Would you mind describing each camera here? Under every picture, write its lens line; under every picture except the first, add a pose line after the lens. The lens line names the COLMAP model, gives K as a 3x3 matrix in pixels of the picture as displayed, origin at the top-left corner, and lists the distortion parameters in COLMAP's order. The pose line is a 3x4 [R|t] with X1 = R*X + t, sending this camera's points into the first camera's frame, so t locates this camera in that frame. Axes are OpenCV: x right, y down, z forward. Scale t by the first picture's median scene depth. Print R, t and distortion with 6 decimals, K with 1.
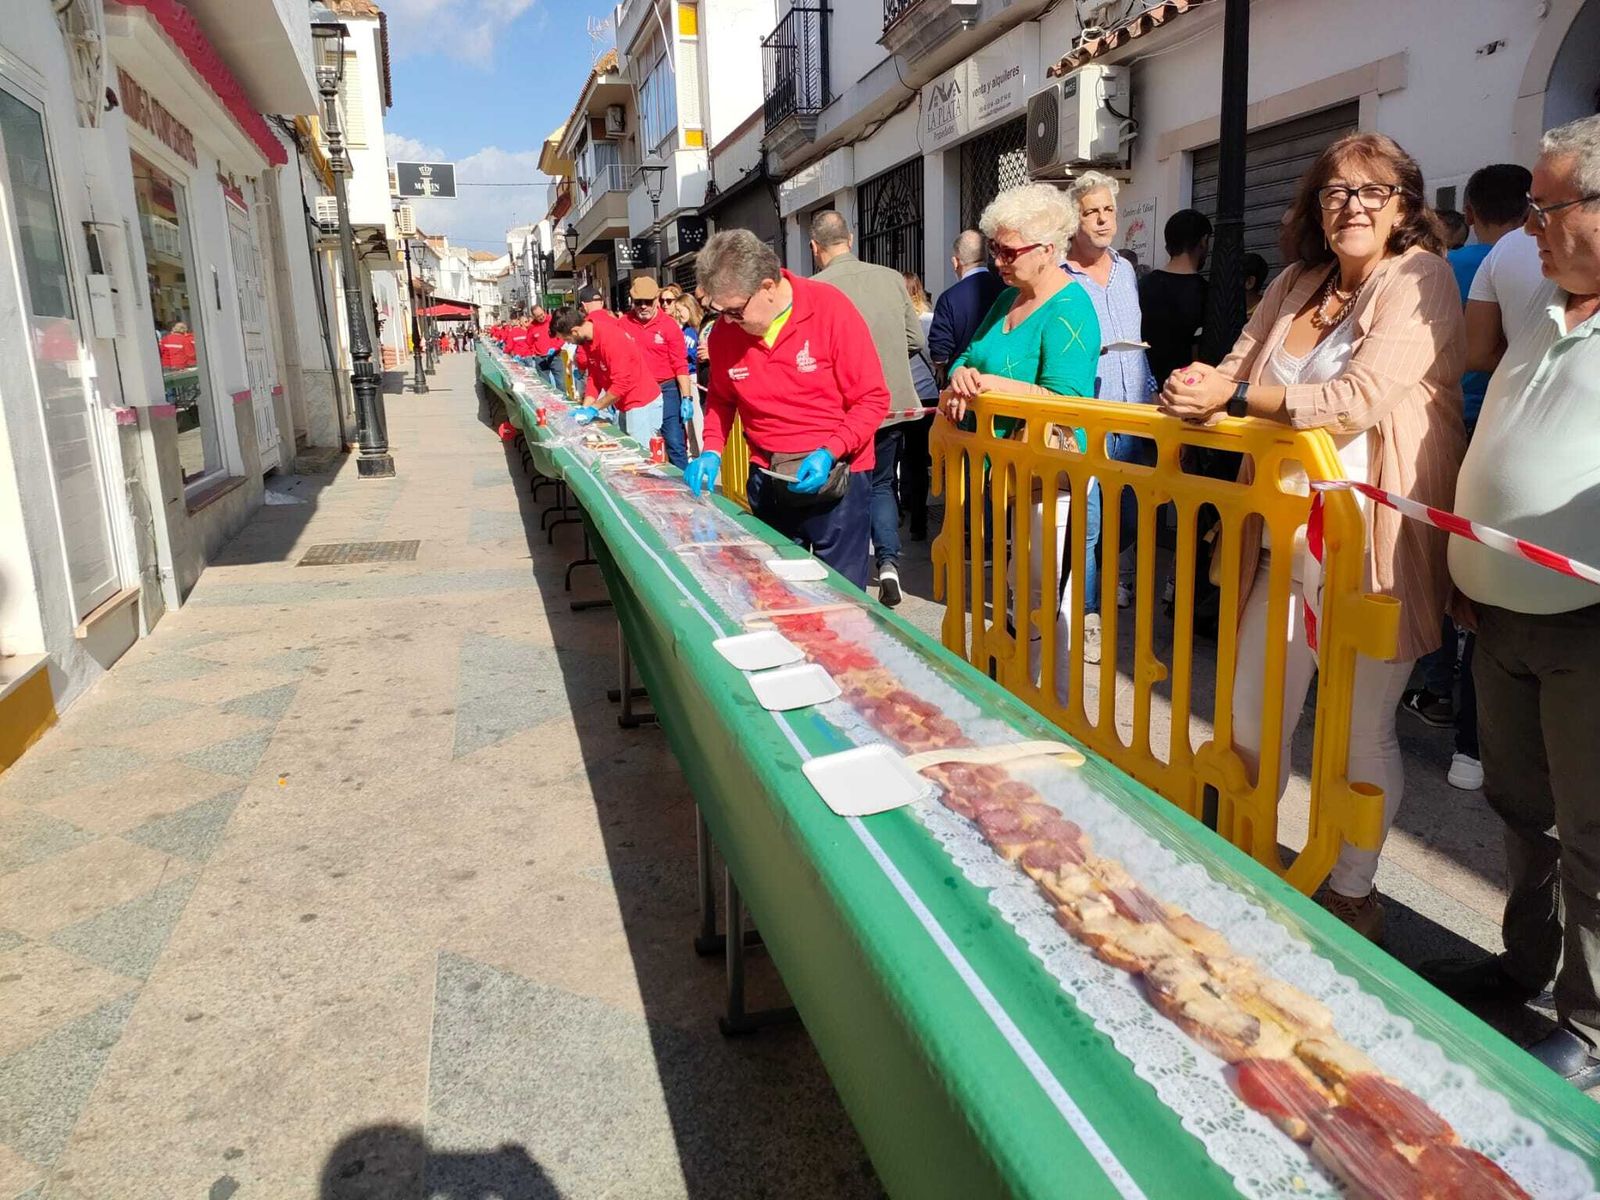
lens RADIAL K [[1208.1, 0, 812.2], [0, 1208.1, 597.3], [0, 0, 1]] dist [0.043178, -0.000578]
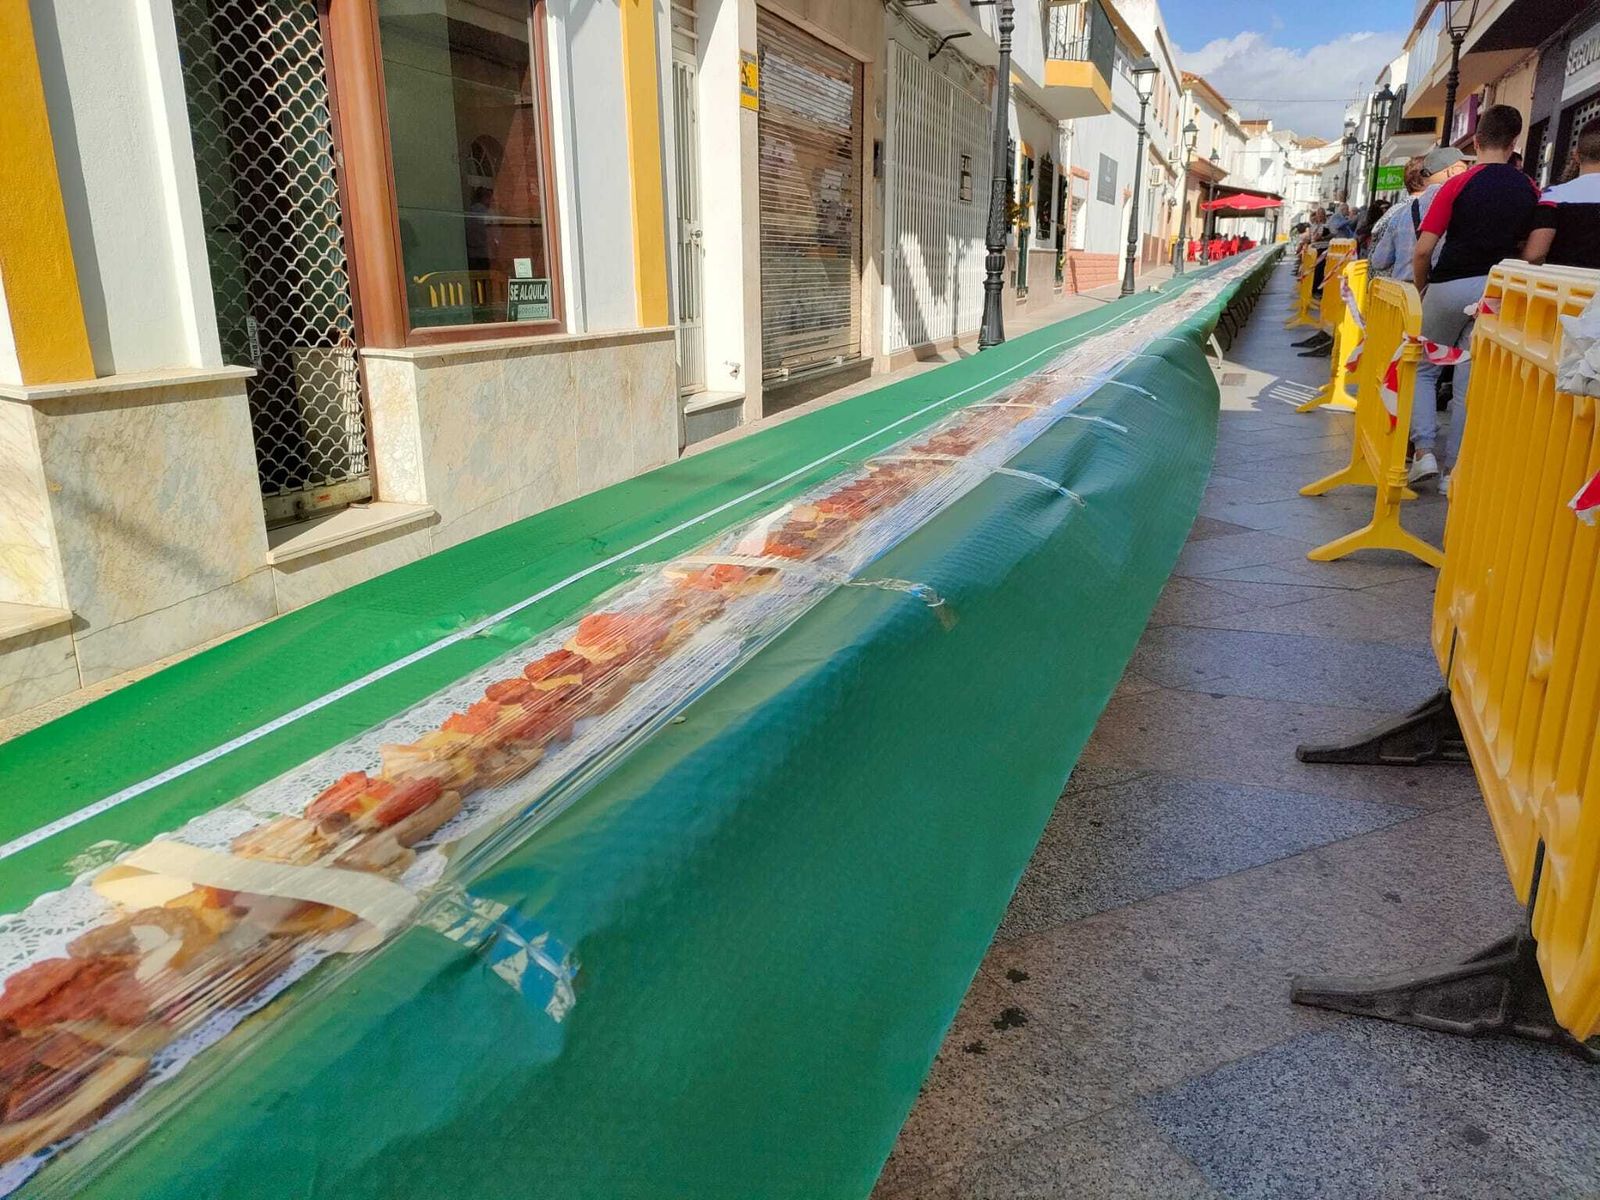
lens RADIAL K [[1176.0, 0, 800.0], [0, 1176.0, 600.0], [0, 0, 1]] dist [0.012137, -0.003484]
pose [[0.797195, 0.187390, -0.573904, -0.145900], [-0.137697, 0.981990, 0.129366, -0.152340], [0.587810, -0.024105, 0.808640, 0.721575]]
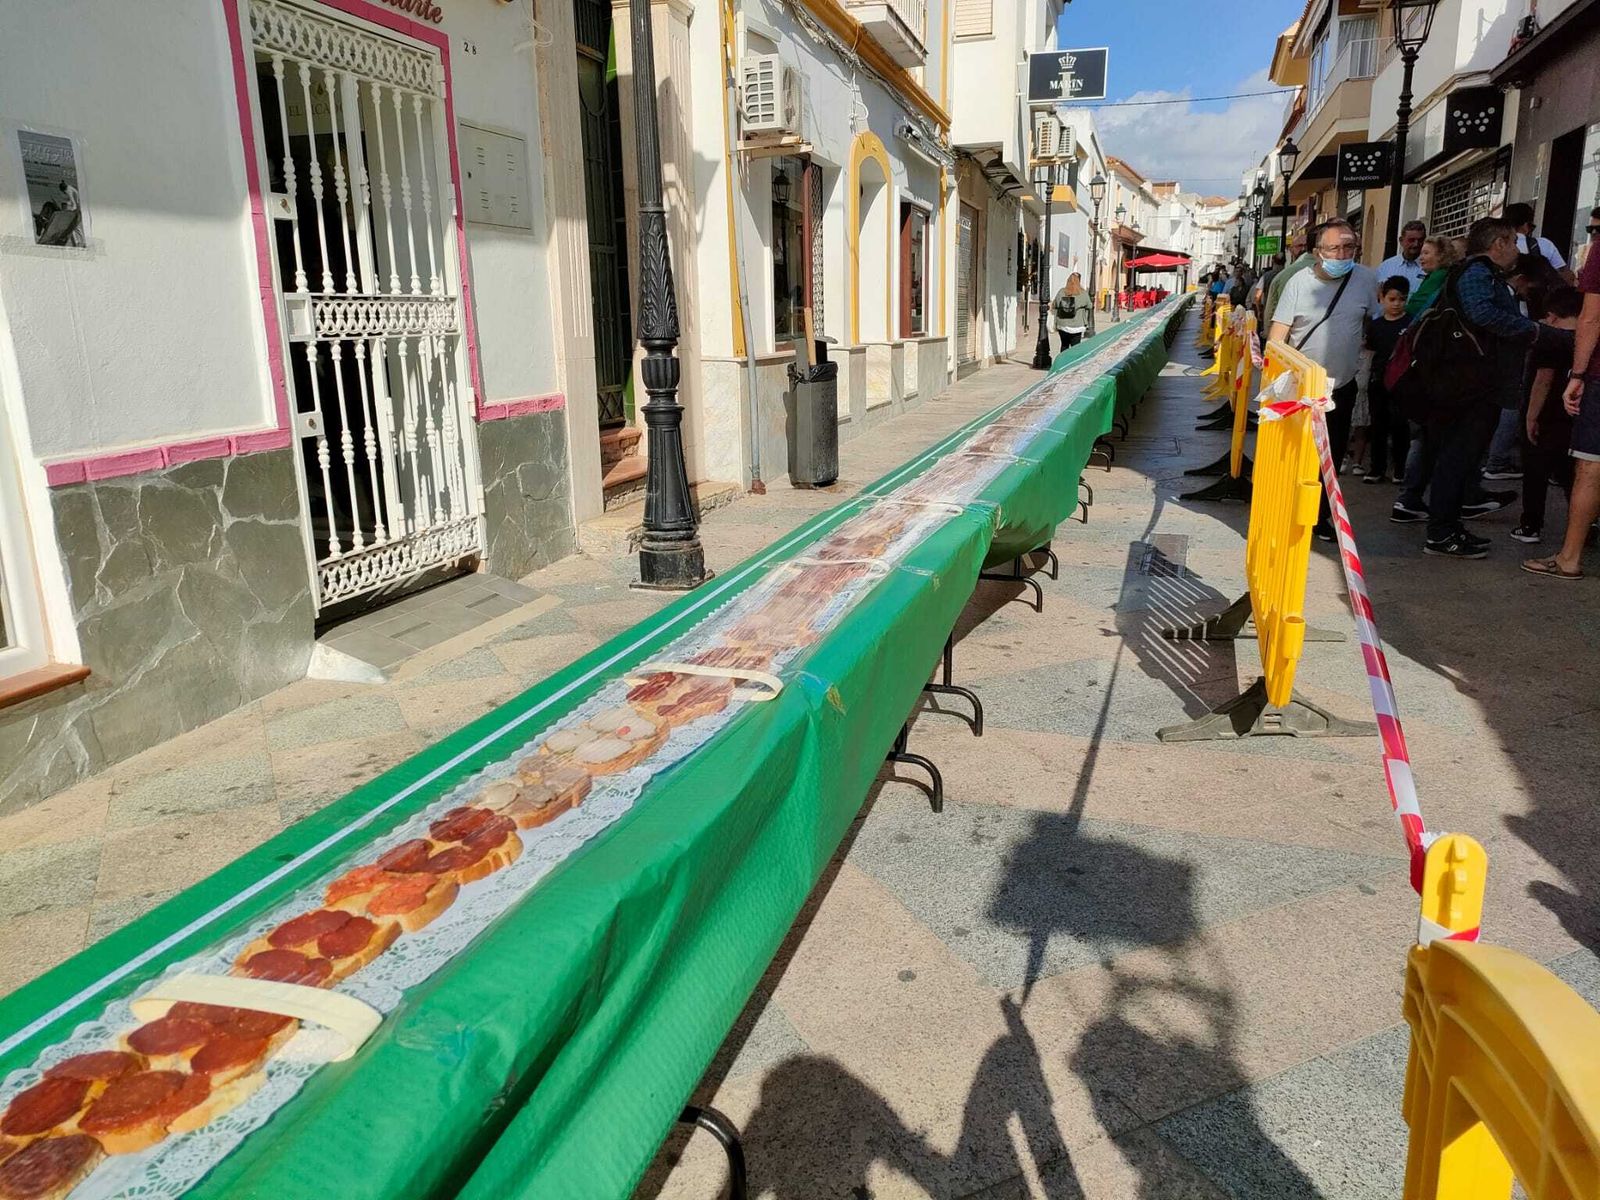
lens RADIAL K [[1190.6, 0, 801.8], [0, 1190.6, 596.7], [0, 0, 1]] dist [0.055524, -0.034197]
pose [[0.836253, 0.140289, -0.530095, -0.024556], [-0.118889, 0.990110, 0.074477, -0.068212], [0.535301, 0.000741, 0.844661, 0.303327]]
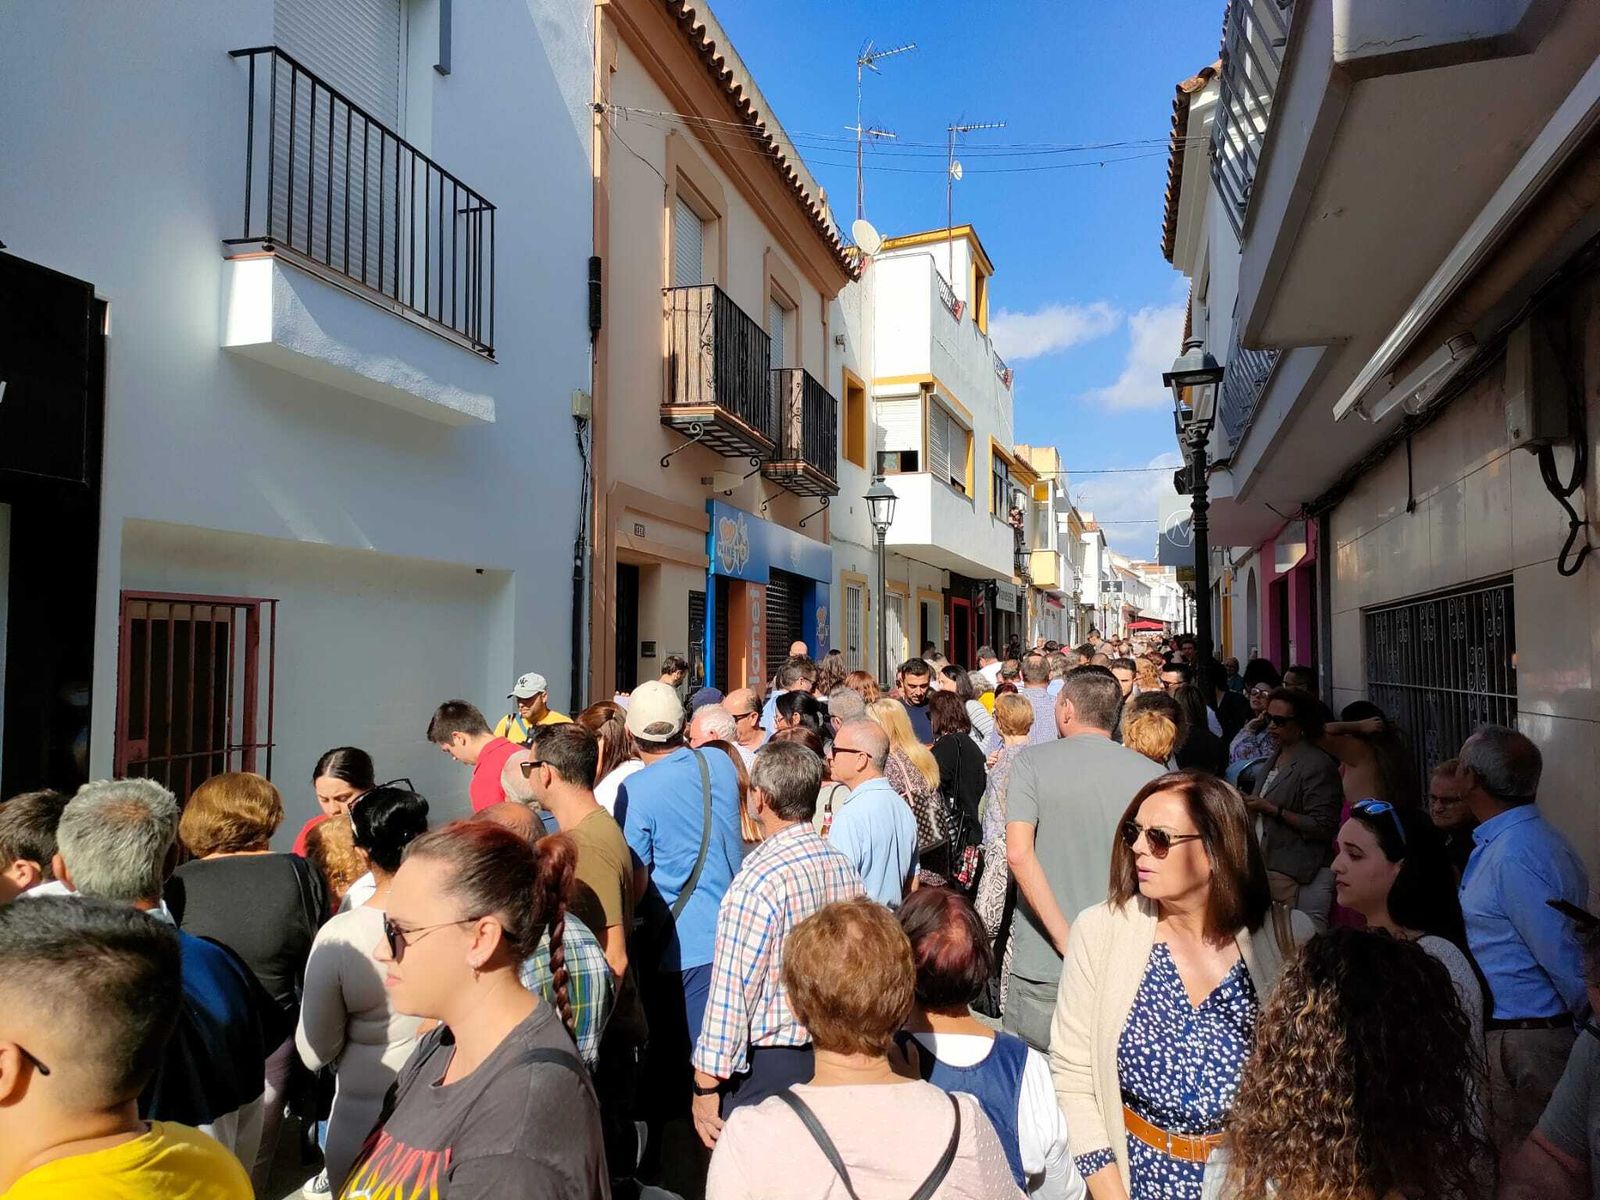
lens RADIAL K [[1201.4, 0, 799.9], [0, 1201.4, 596.1], [0, 0, 1]] dist [0.059528, 0.001105]
pose [[0.828529, 0.004670, -0.559927, 0.536645], [-0.139861, 0.969996, -0.198862, 0.259451], [0.542199, 0.243074, 0.804323, -1.330053]]
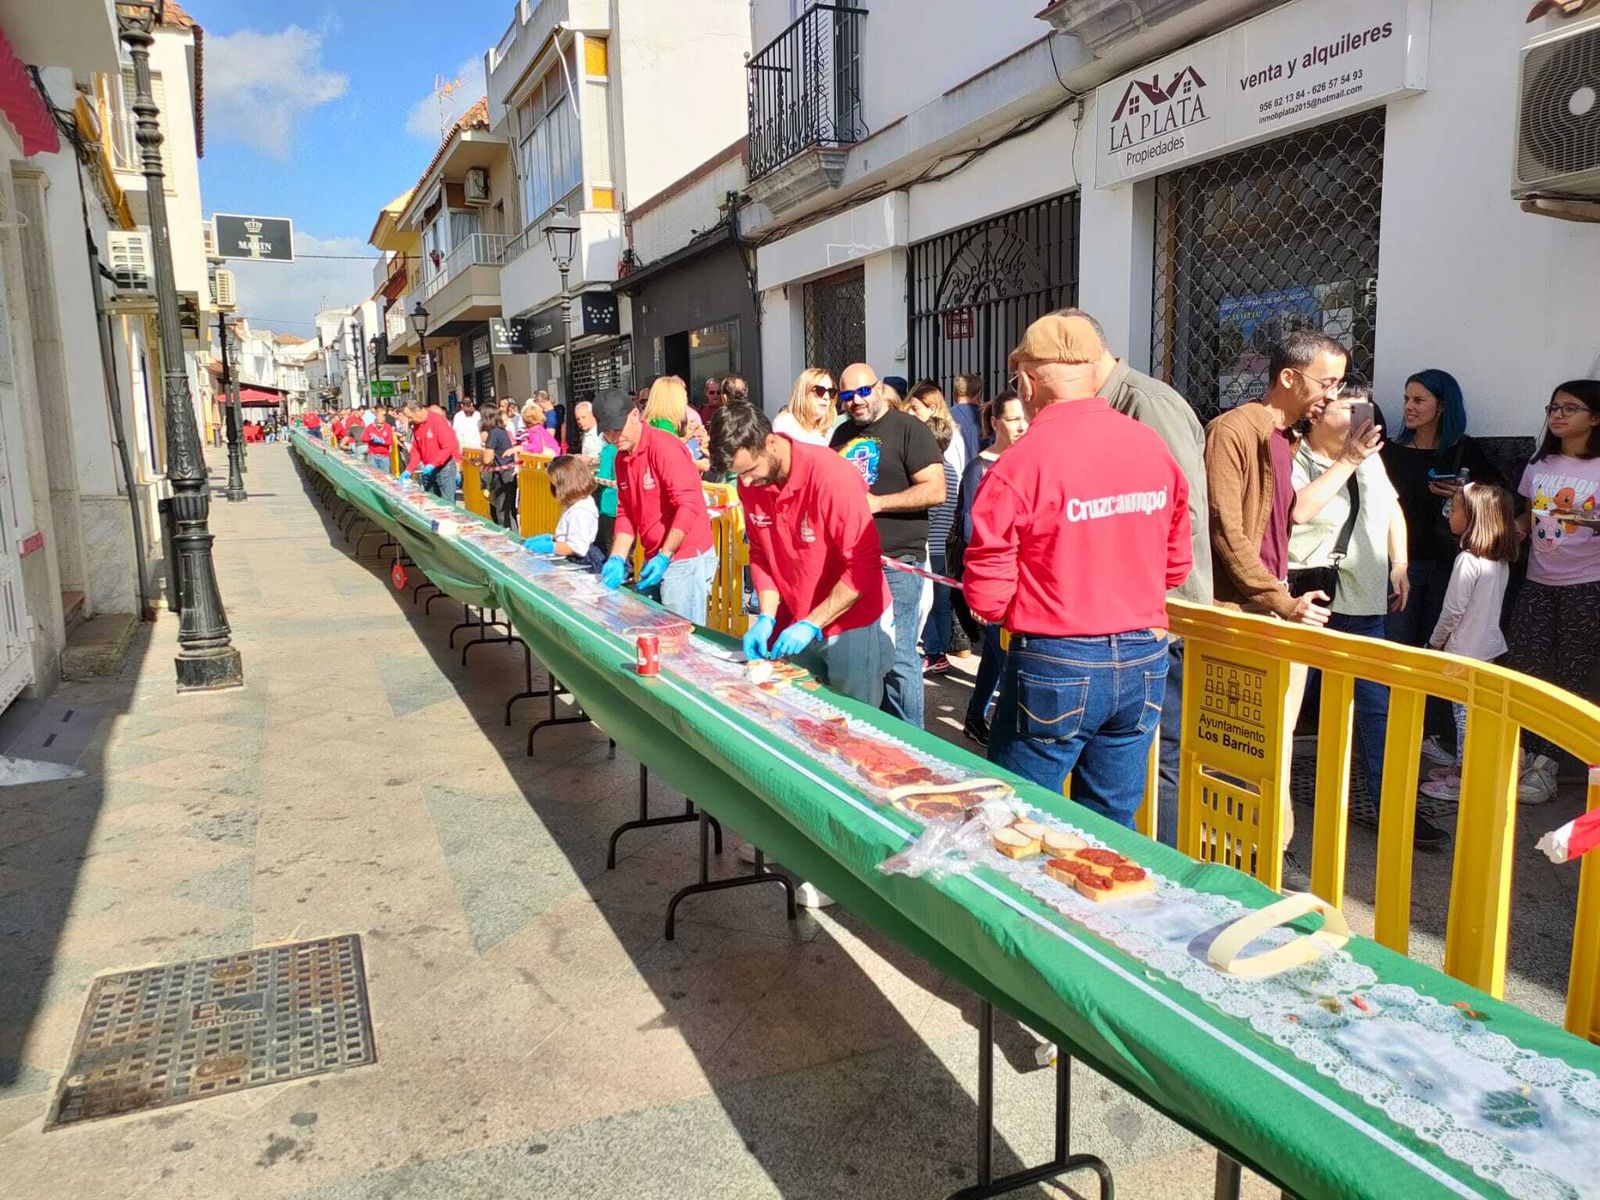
lens RADIAL K [[1190.6, 0, 801.8], [0, 1190.6, 596.7], [0, 0, 1]] dist [0.055524, -0.034197]
pose [[0.989240, -0.009841, 0.145973, -0.079232], [0.020130, 0.997401, -0.069178, -0.047692], [-0.144913, 0.071372, 0.986867, 0.187799]]
